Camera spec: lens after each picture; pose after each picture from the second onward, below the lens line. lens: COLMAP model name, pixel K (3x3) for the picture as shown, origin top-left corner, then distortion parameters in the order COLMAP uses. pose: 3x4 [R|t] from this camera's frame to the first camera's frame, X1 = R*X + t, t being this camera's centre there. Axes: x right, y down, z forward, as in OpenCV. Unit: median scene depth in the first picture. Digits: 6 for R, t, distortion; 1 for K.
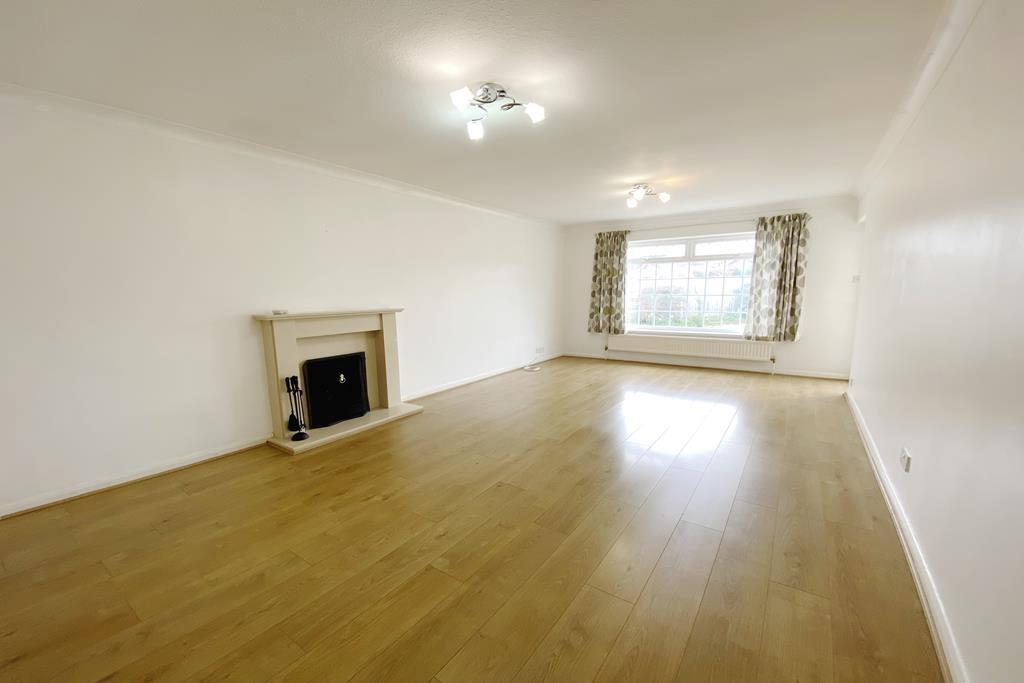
lens RADIAL K [[398.3, 0, 515.2], [0, 398.3, 345.2], [0, 0, 1]] dist [-0.014421, -0.001092]
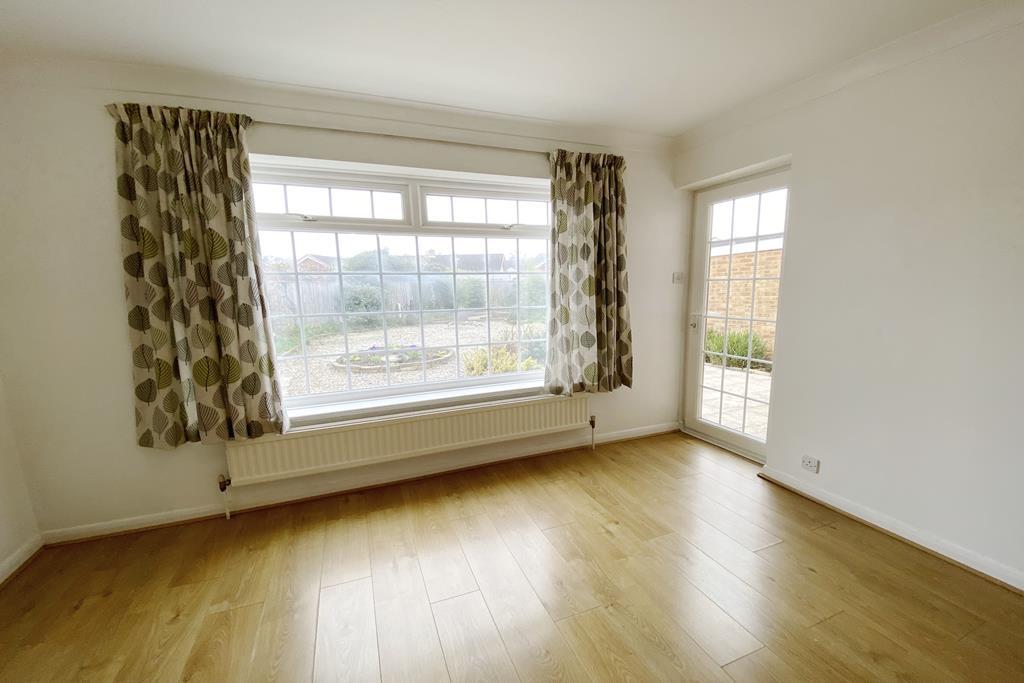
lens RADIAL K [[398.3, 0, 505.1], [0, 398.3, 365.7], [0, 0, 1]] dist [-0.014421, -0.001092]
pose [[0.569386, -0.142730, 0.809585, 0.116352], [0.126962, 0.988264, 0.084938, -0.088969], [-0.812207, 0.054424, 0.580825, 0.644195]]
